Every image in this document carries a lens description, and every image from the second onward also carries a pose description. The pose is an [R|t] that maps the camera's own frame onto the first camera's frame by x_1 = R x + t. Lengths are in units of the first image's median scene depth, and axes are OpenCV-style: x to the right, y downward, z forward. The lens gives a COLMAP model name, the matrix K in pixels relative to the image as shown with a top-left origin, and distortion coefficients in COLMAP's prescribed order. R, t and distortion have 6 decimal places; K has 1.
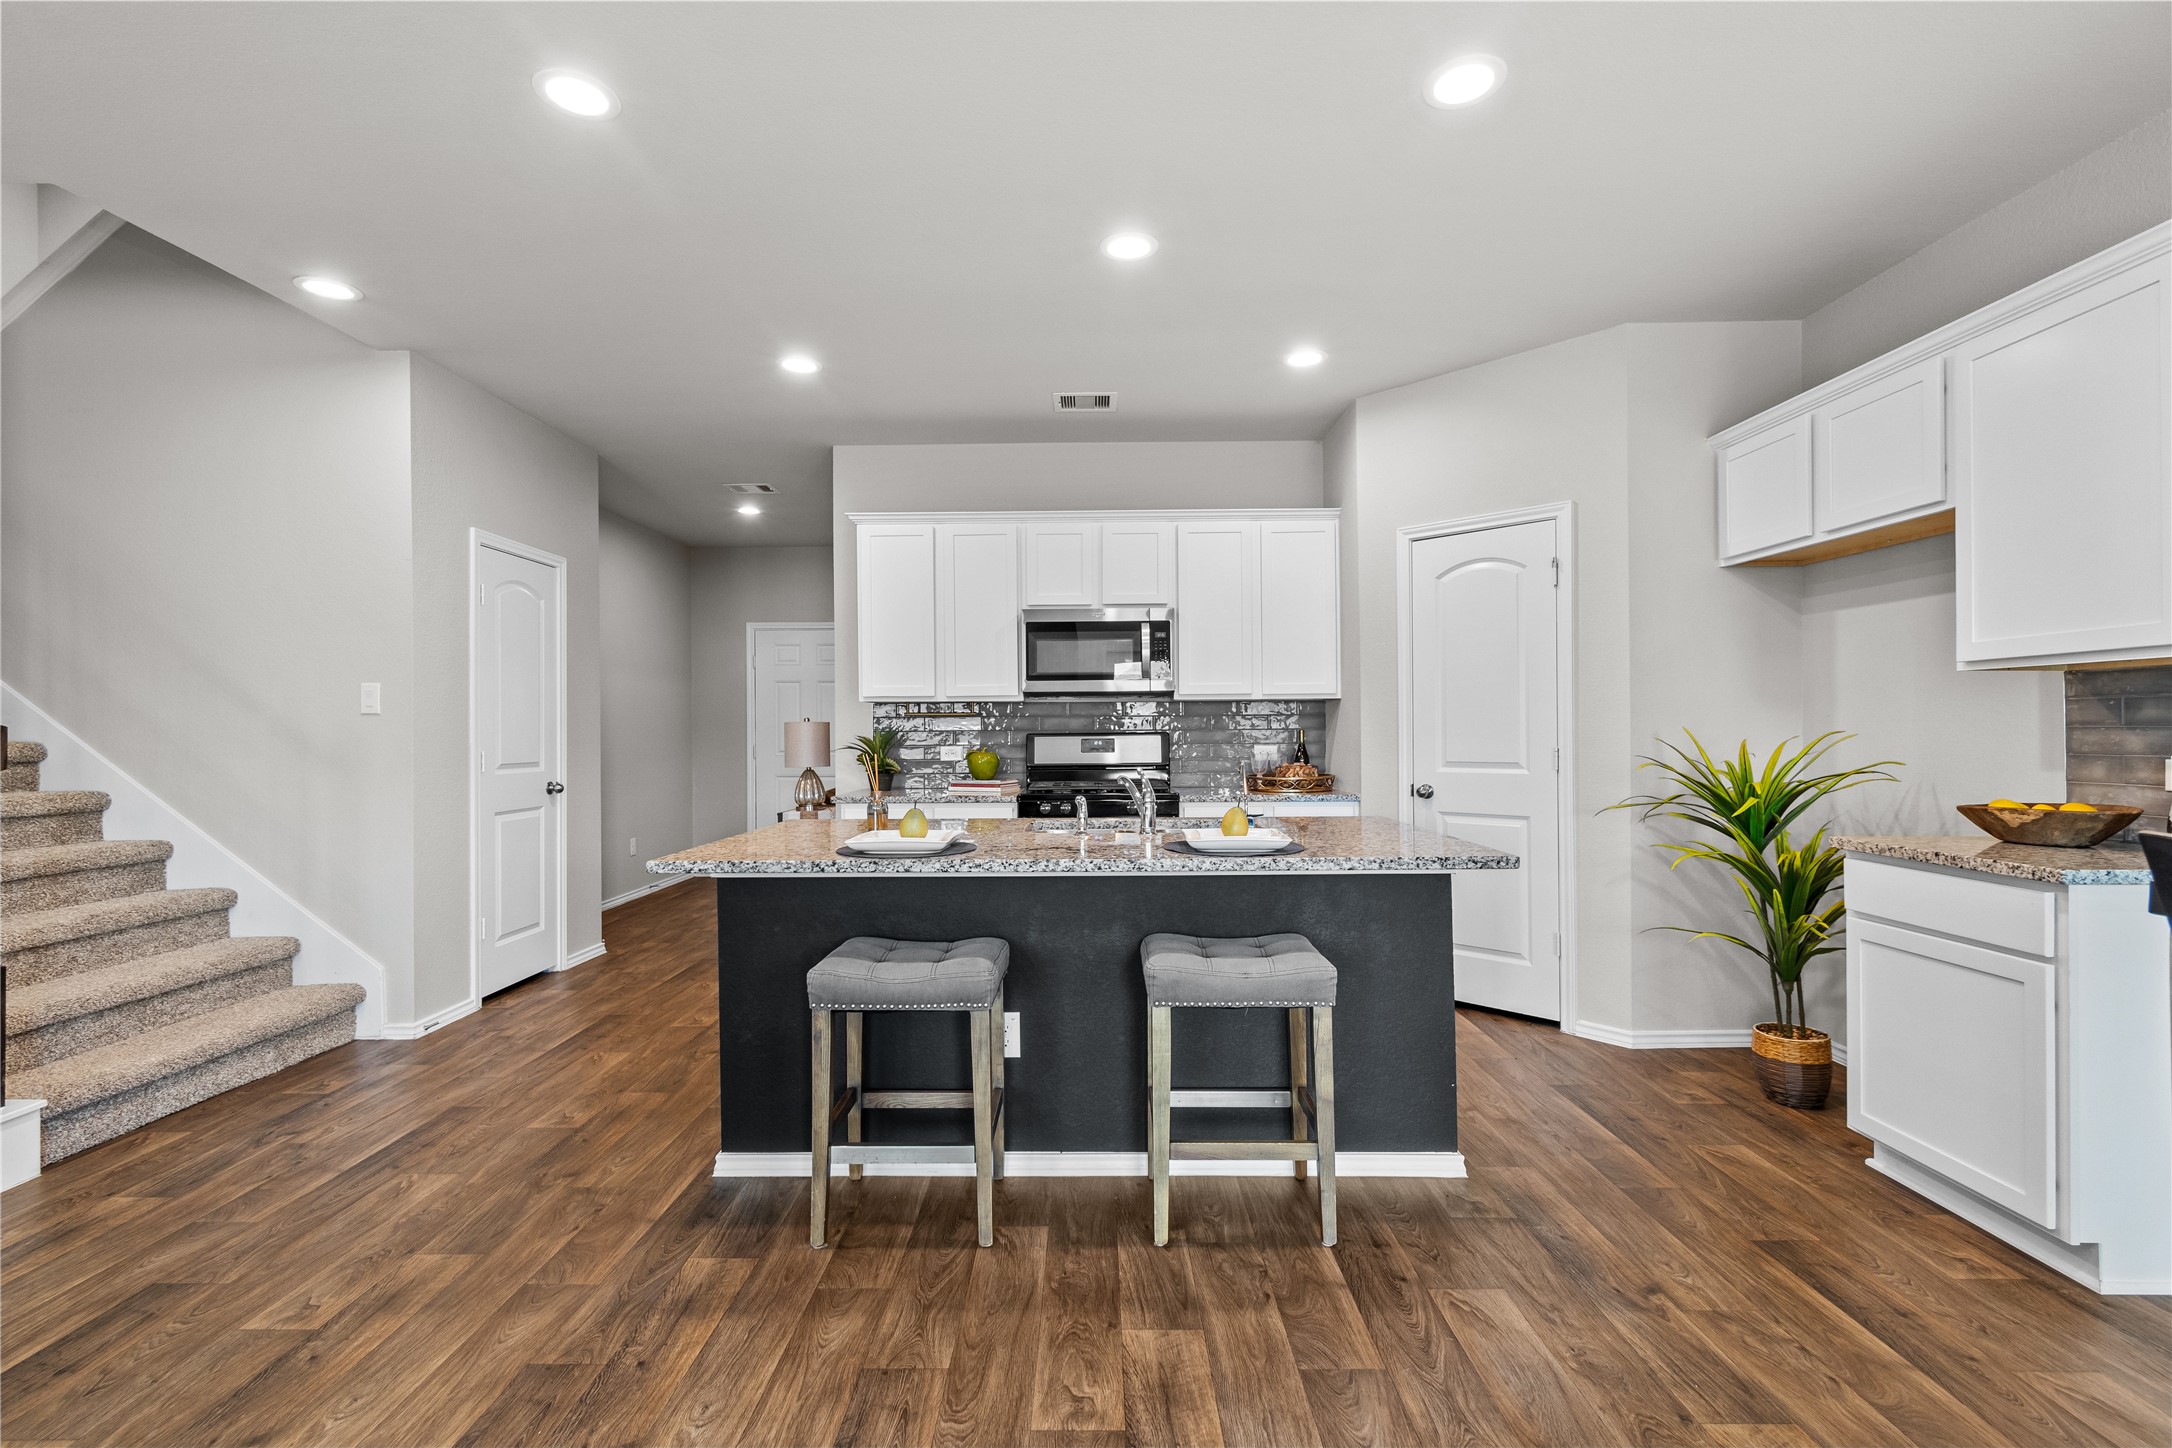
lens RADIAL K [[970.9, 0, 1101.8], [0, 970.9, 732.2], [0, 0, 1]] dist [0.000159, -0.000327]
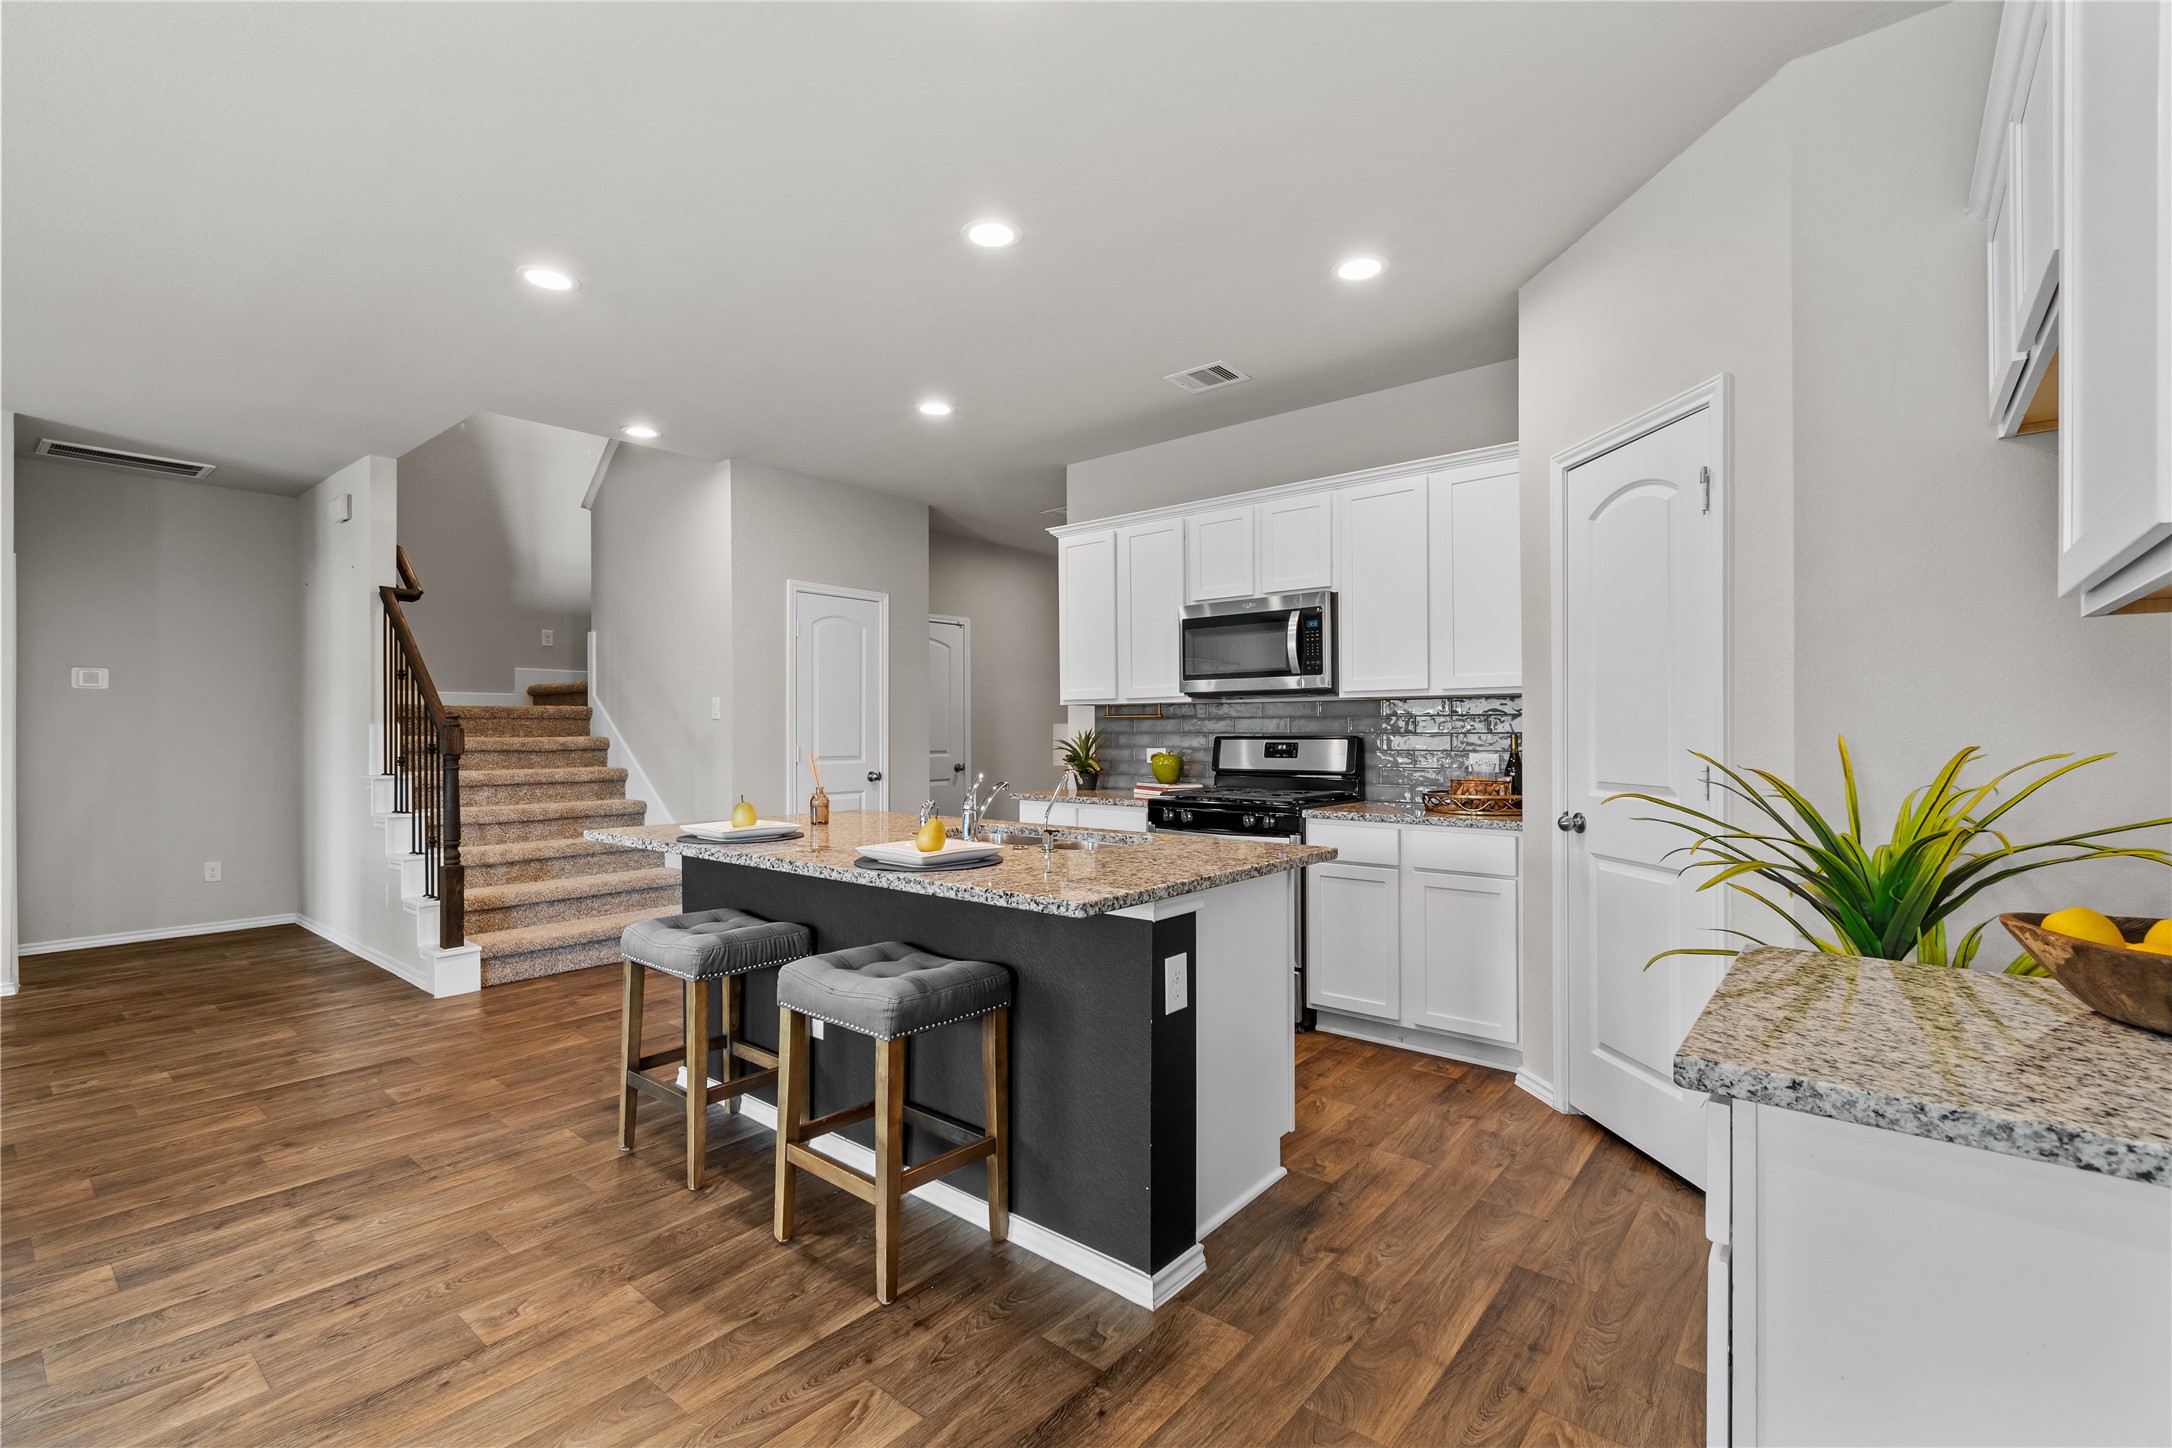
lens RADIAL K [[970.9, 0, 1087.2], [0, 970.9, 738.2], [0, 0, 1]] dist [0.000159, -0.000327]
pose [[0.769543, 0.008720, -0.638536, 0.590477], [-0.003161, 0.999947, 0.009845, -0.007411], [0.638587, -0.005558, 0.769529, 0.259542]]
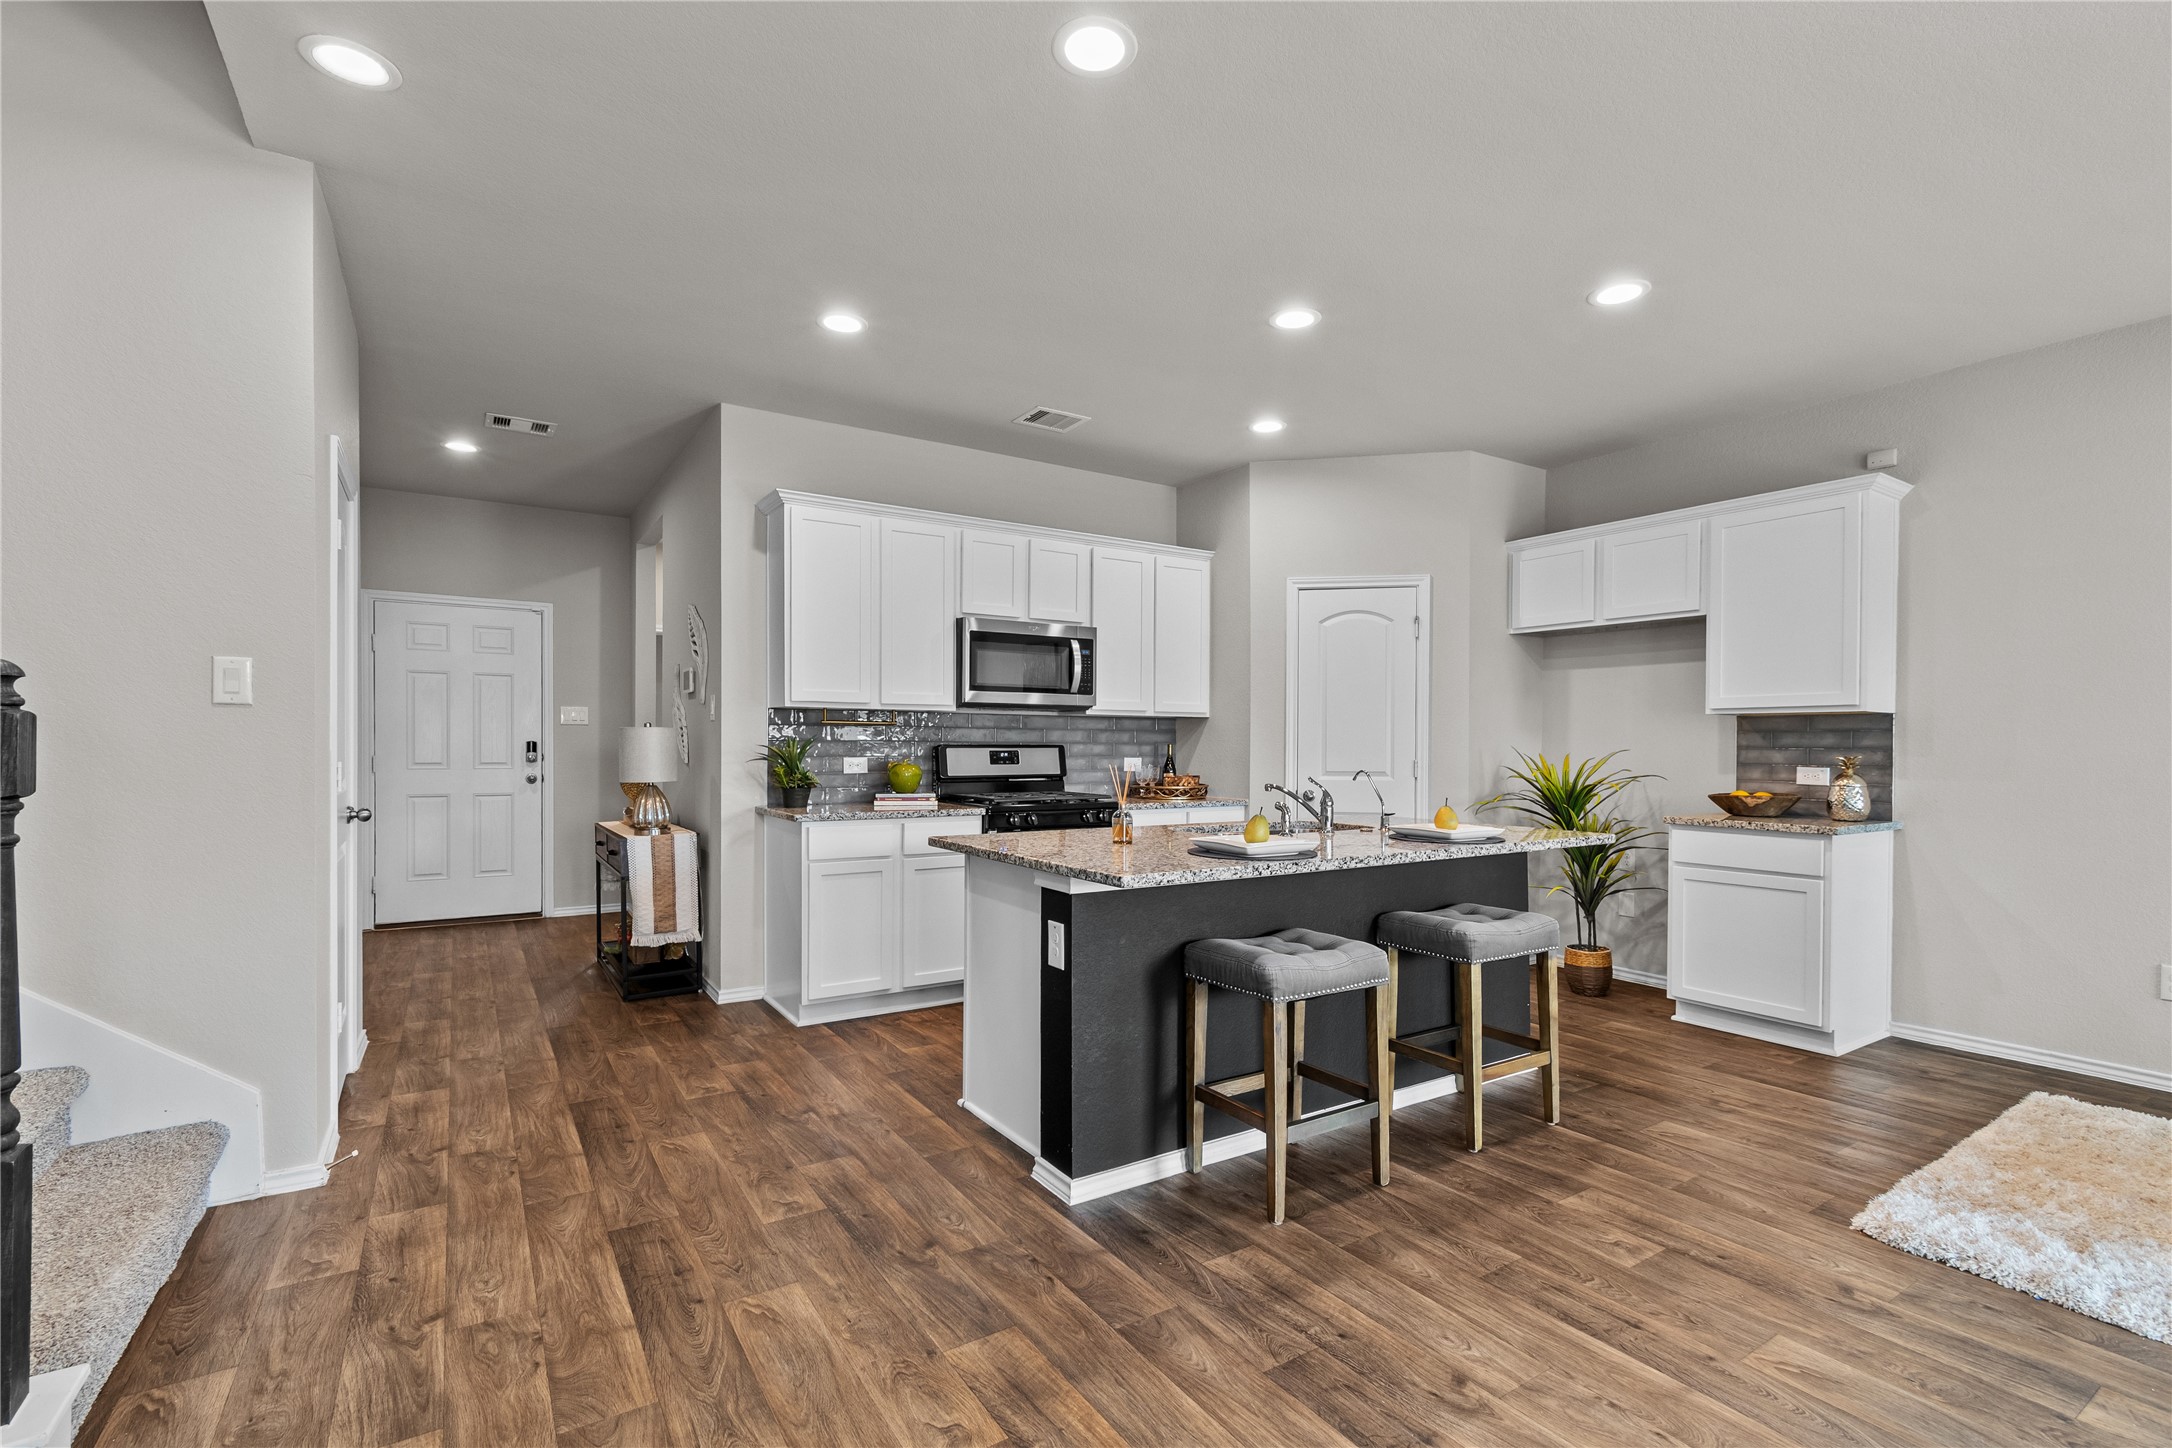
lens RADIAL K [[970.9, 0, 1118.0], [0, 970.9, 761.7], [0, 0, 1]] dist [0.000159, -0.000327]
pose [[0.830808, 0.002035, 0.556555, -0.637252], [-0.010755, 0.999865, 0.012399, 0.005838], [-0.556455, -0.016287, 0.830718, 0.132648]]
